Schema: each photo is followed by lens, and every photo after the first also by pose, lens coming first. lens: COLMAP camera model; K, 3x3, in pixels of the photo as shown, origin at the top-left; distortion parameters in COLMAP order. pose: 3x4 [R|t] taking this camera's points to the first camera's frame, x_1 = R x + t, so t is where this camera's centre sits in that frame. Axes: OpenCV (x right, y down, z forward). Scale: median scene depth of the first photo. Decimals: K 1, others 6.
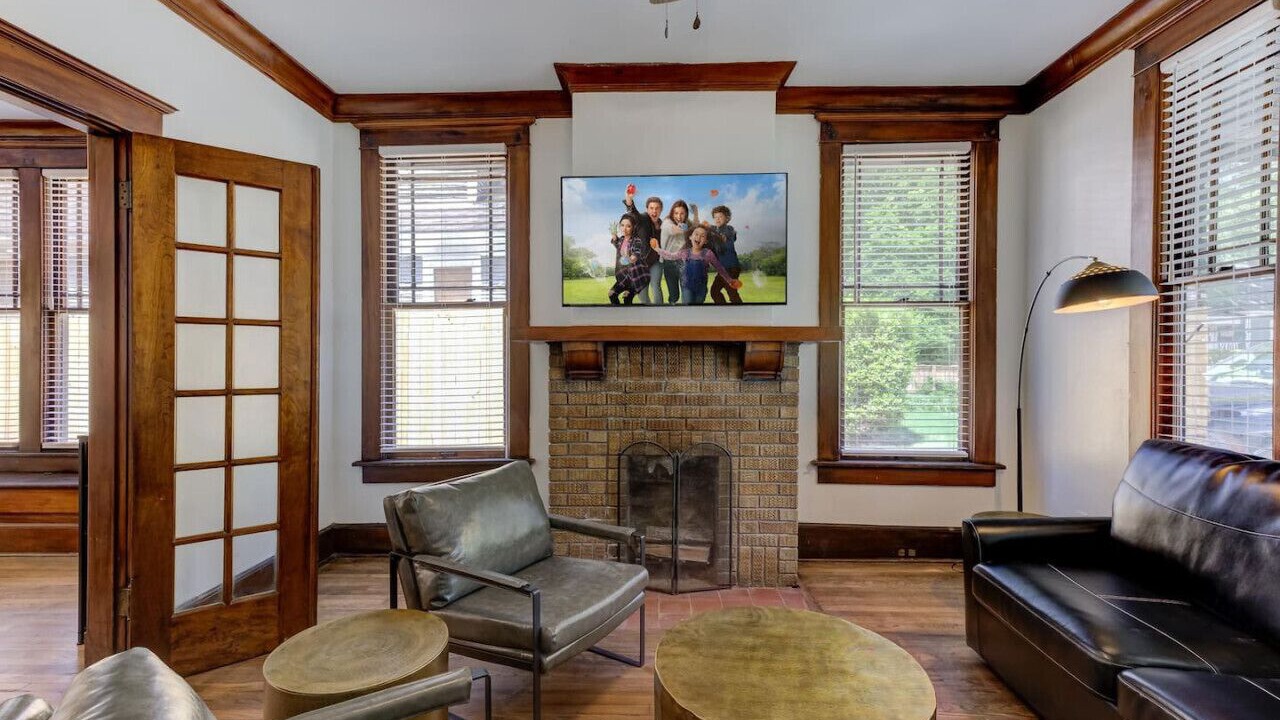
lens RADIAL K [[582.6, 0, 628.2], [0, 582.6, 353.2], [0, 0, 1]] dist [0.010667, -0.000236]
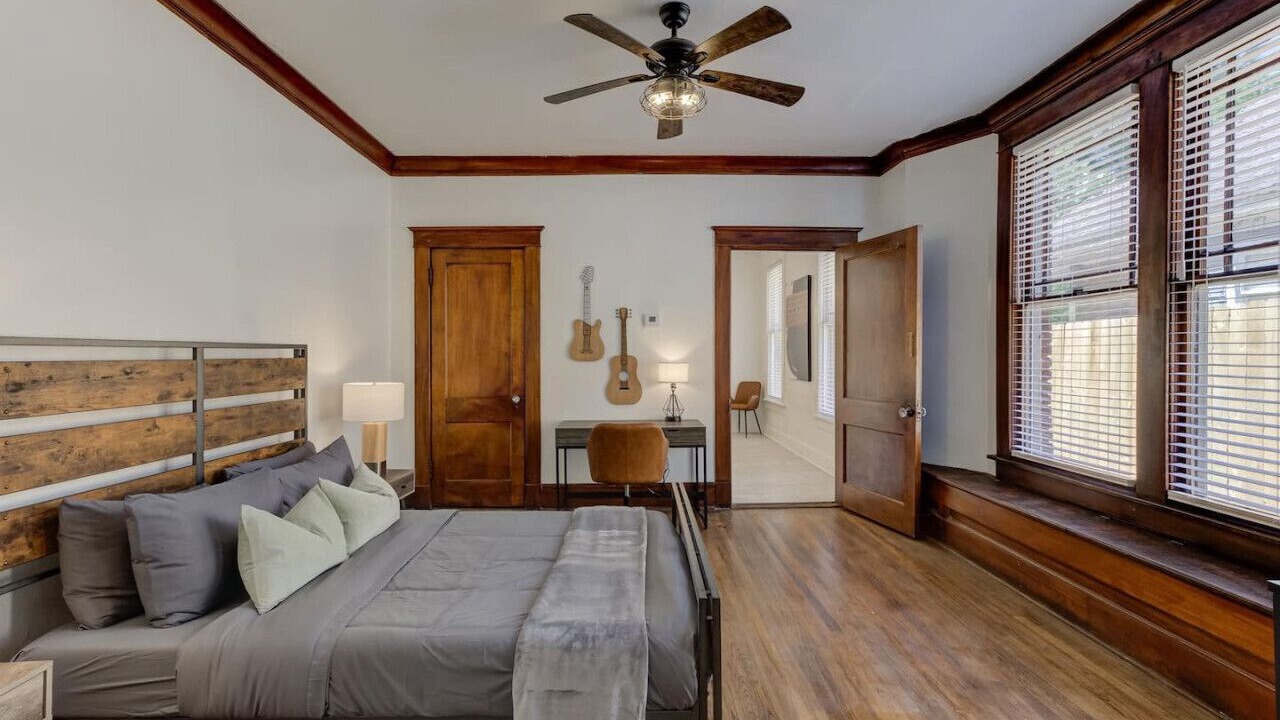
lens RADIAL K [[604.4, 0, 640.0], [0, 604.4, 360.0], [0, 0, 1]] dist [0.013410, 0.000292]
pose [[0.066046, 0.006576, -0.997795, -0.463445], [0.001713, 0.999976, 0.006703, 0.006630], [0.997815, -0.002152, 0.066033, 0.479386]]
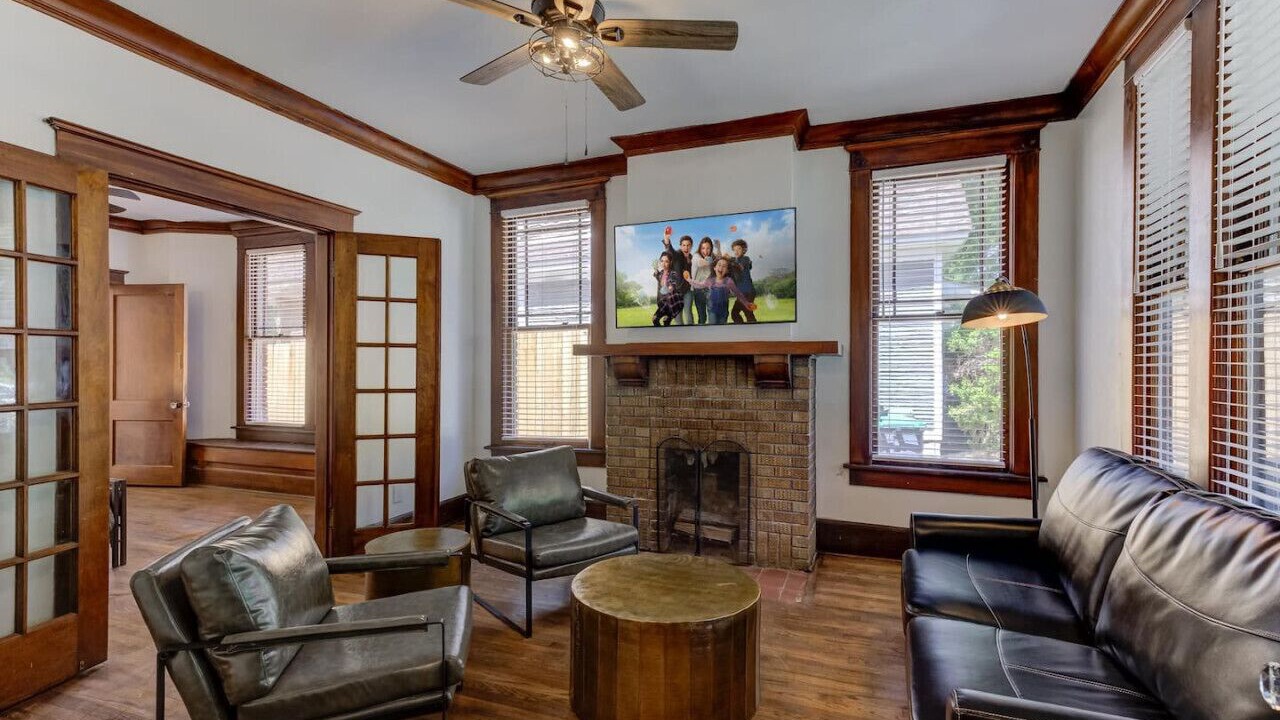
lens RADIAL K [[604.4, 0, 640.0], [0, 604.4, 360.0], [0, 0, 1]] dist [0.013410, 0.000292]
pose [[0.939656, -0.003883, -0.342098, 0.383612], [0.001626, 0.999975, -0.006885, -0.002093], [0.342116, 0.005914, 0.939639, -0.213880]]
